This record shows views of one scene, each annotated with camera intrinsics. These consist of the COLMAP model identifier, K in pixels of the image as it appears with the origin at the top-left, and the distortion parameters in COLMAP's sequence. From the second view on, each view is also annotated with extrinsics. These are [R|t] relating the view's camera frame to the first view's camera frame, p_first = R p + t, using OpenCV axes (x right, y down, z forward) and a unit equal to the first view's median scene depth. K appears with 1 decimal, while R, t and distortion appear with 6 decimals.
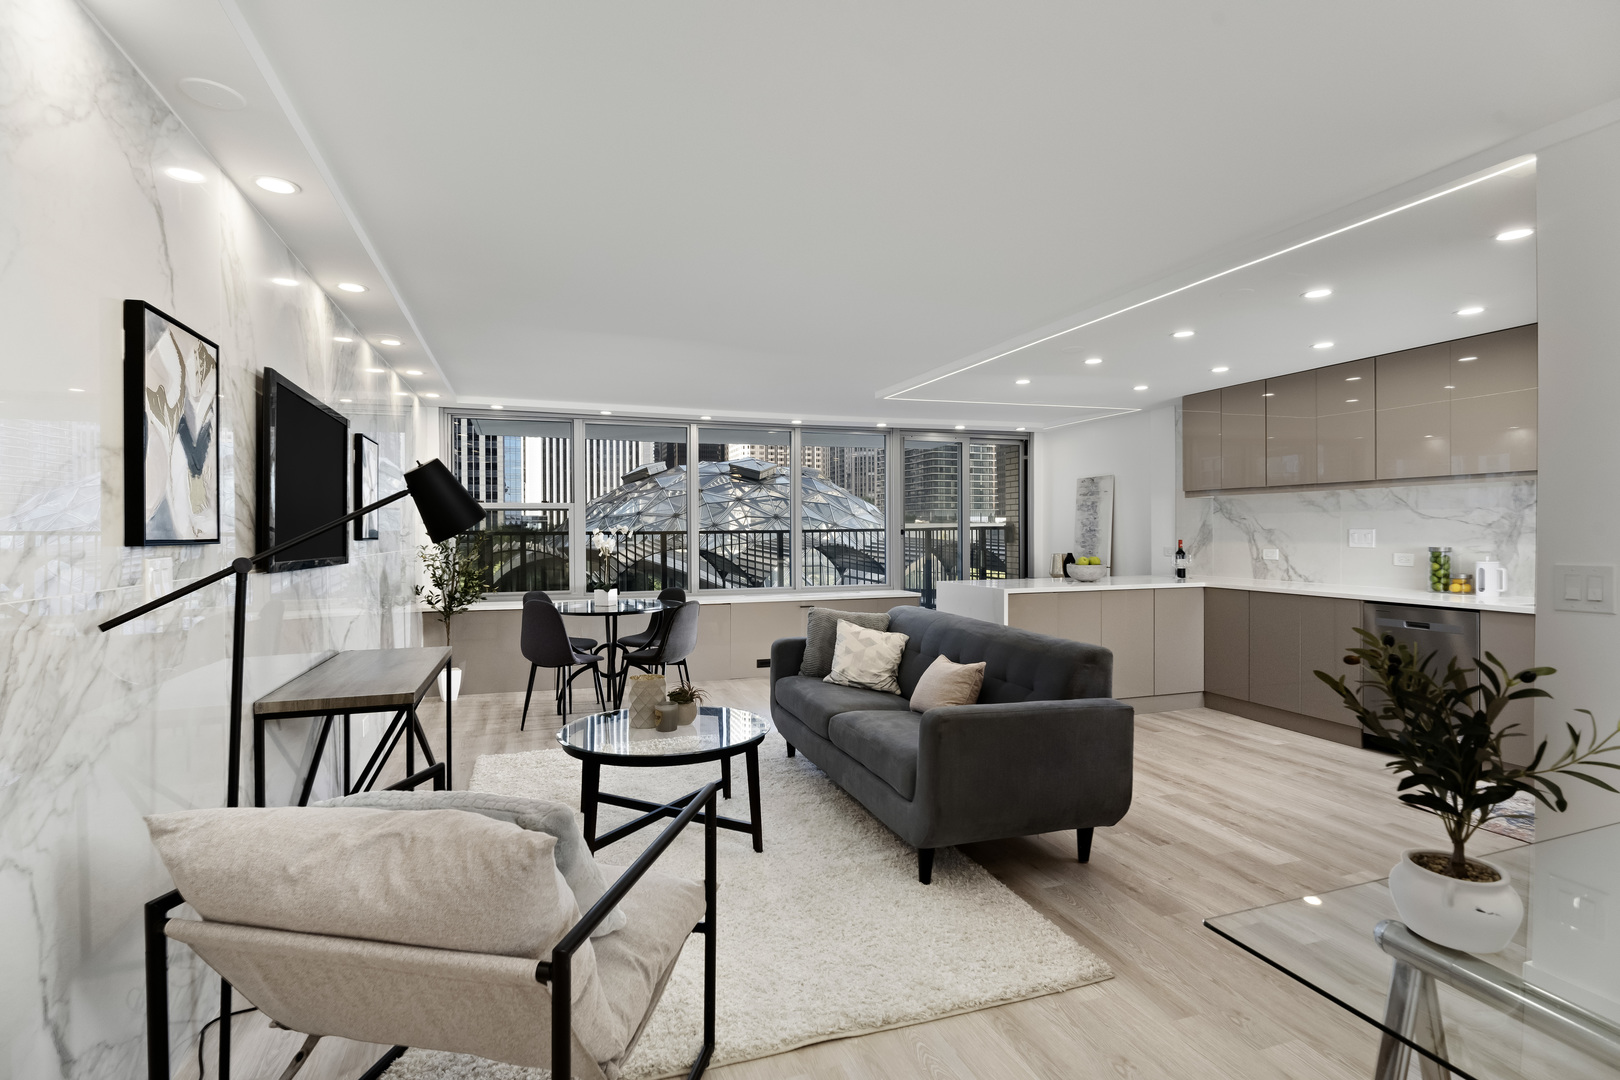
lens RADIAL K [[790.0, 0, 808.4], [0, 790.0, 532.8], [0, 0, 1]] dist [-0.000316, -0.000023]
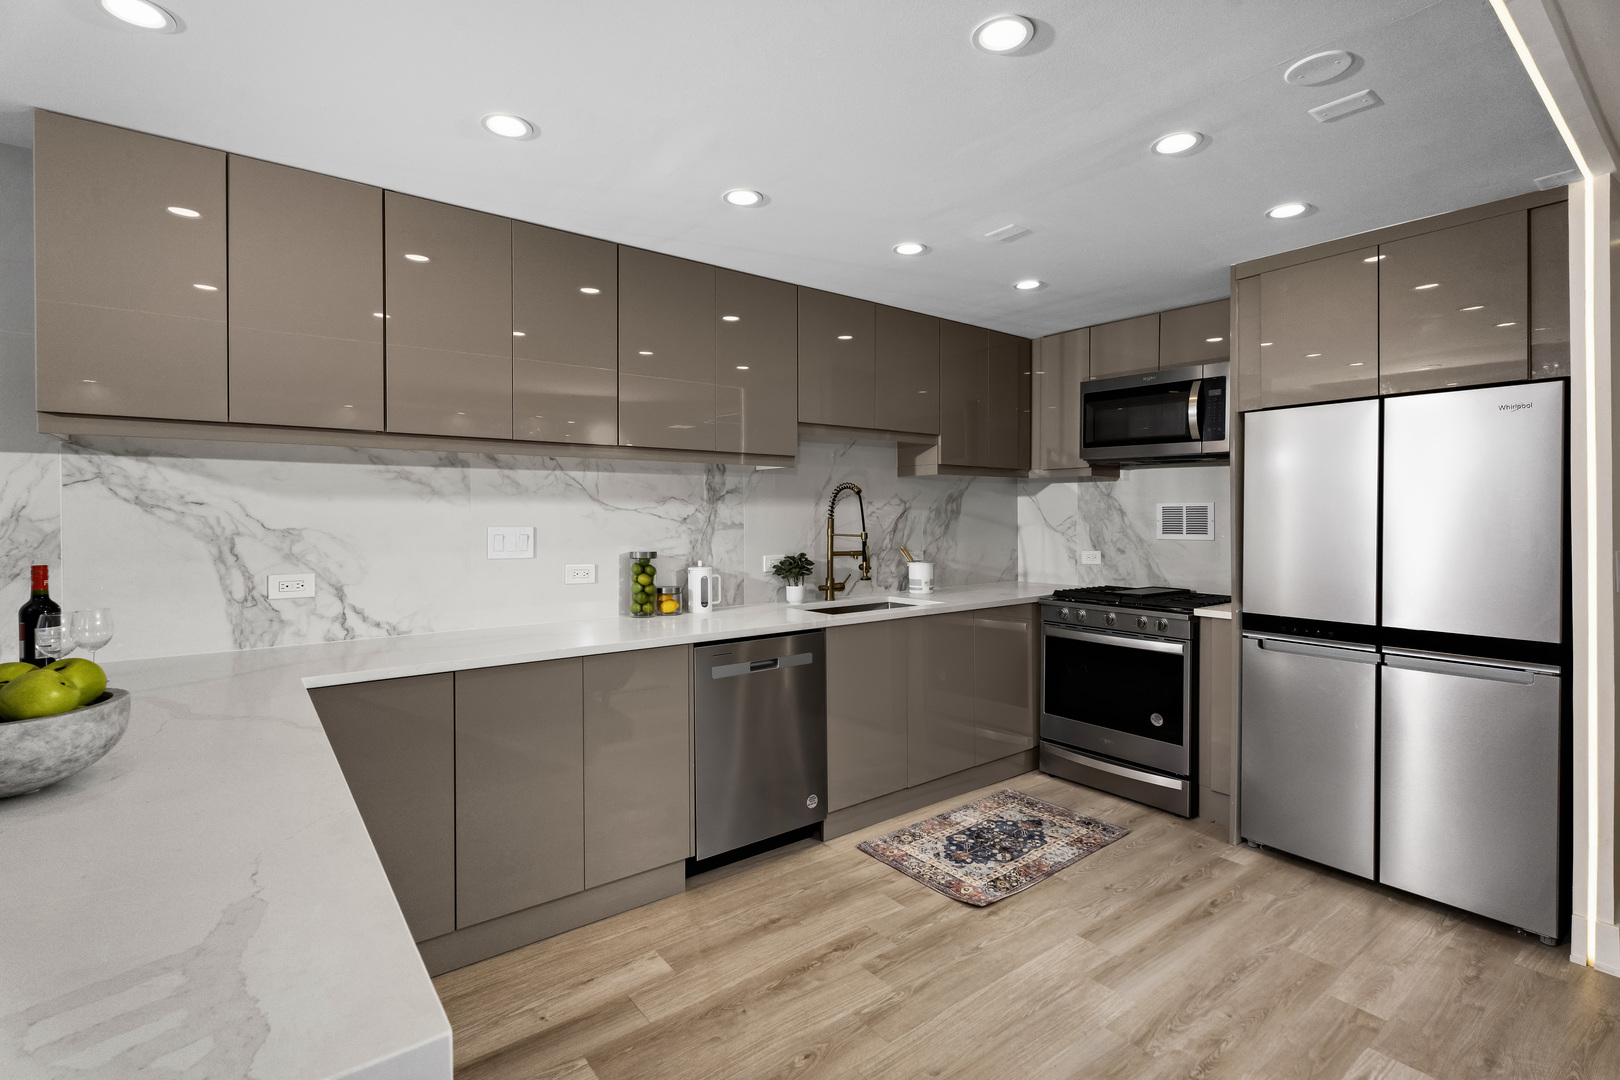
lens RADIAL K [[749.1, 0, 806.2], [0, 749.1, 528.1], [0, 0, 1]] dist [0.000529, -0.000104]
pose [[-0.306709, -0.011232, 0.951737, 0.134335], [0.008617, 0.999857, 0.014577, -0.011499], [-0.951764, 0.012672, -0.306568, 1.114986]]
